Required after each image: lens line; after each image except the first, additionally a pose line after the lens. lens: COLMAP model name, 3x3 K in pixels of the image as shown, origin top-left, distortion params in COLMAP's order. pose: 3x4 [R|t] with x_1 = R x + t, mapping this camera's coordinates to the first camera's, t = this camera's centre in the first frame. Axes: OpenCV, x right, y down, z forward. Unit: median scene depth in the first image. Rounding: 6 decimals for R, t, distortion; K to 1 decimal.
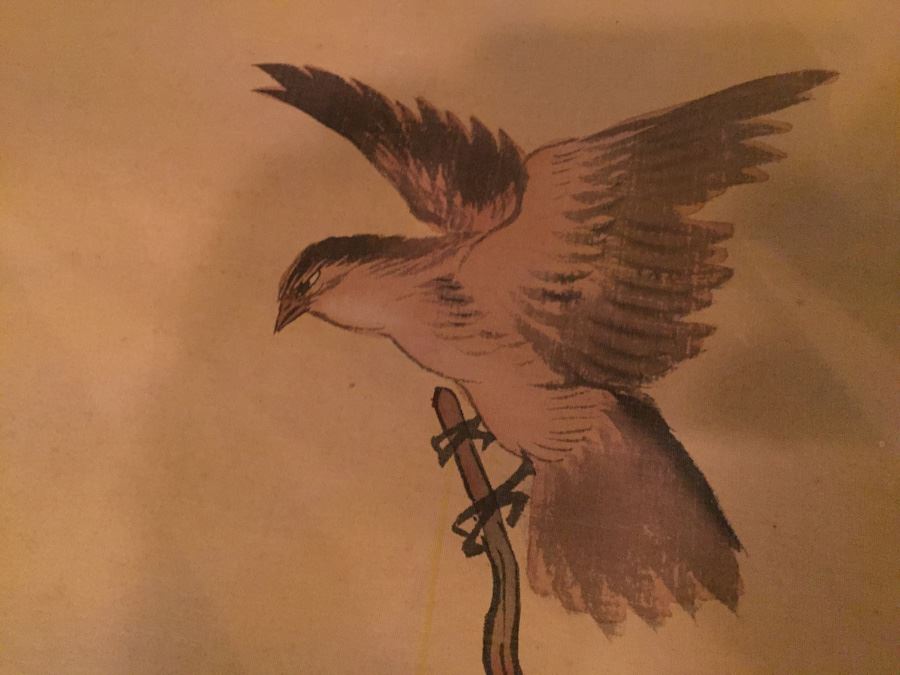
lens RADIAL K [[751.4, 0, 450.0], [0, 751.4, 337.5], [0, 0, 1]] dist [0.042214, -0.001419]
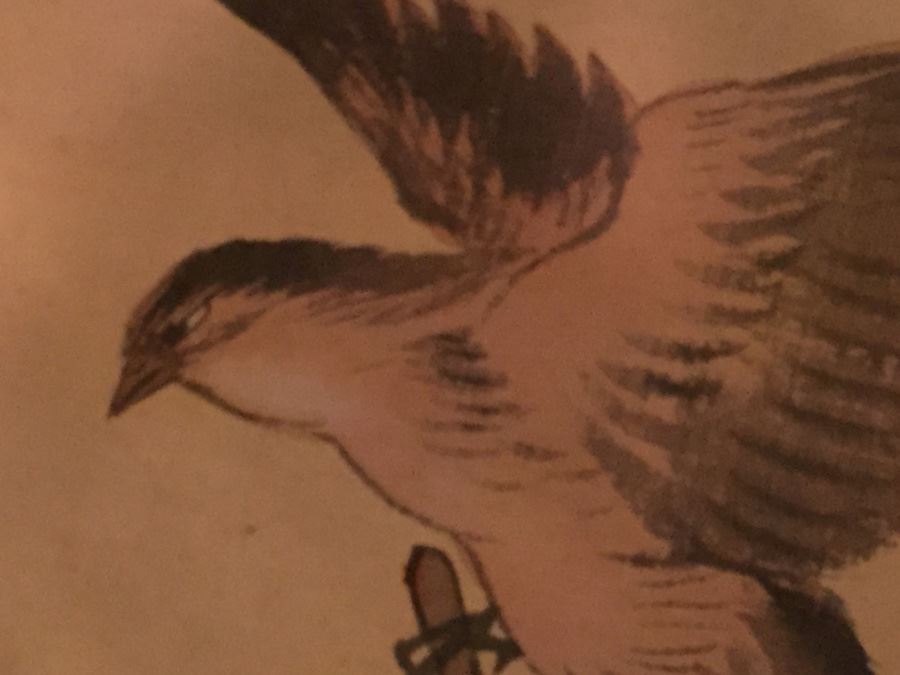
lens RADIAL K [[2152.8, 0, 450.0], [0, 2152.8, 337.5], [0, 0, 1]] dist [0.028690, 0.350060]
pose [[0.995255, 0.074692, -0.062358, 0.080486], [-0.081643, 0.989699, -0.117601, 0.091795], [0.052932, 0.122134, 0.991101, -0.423997]]
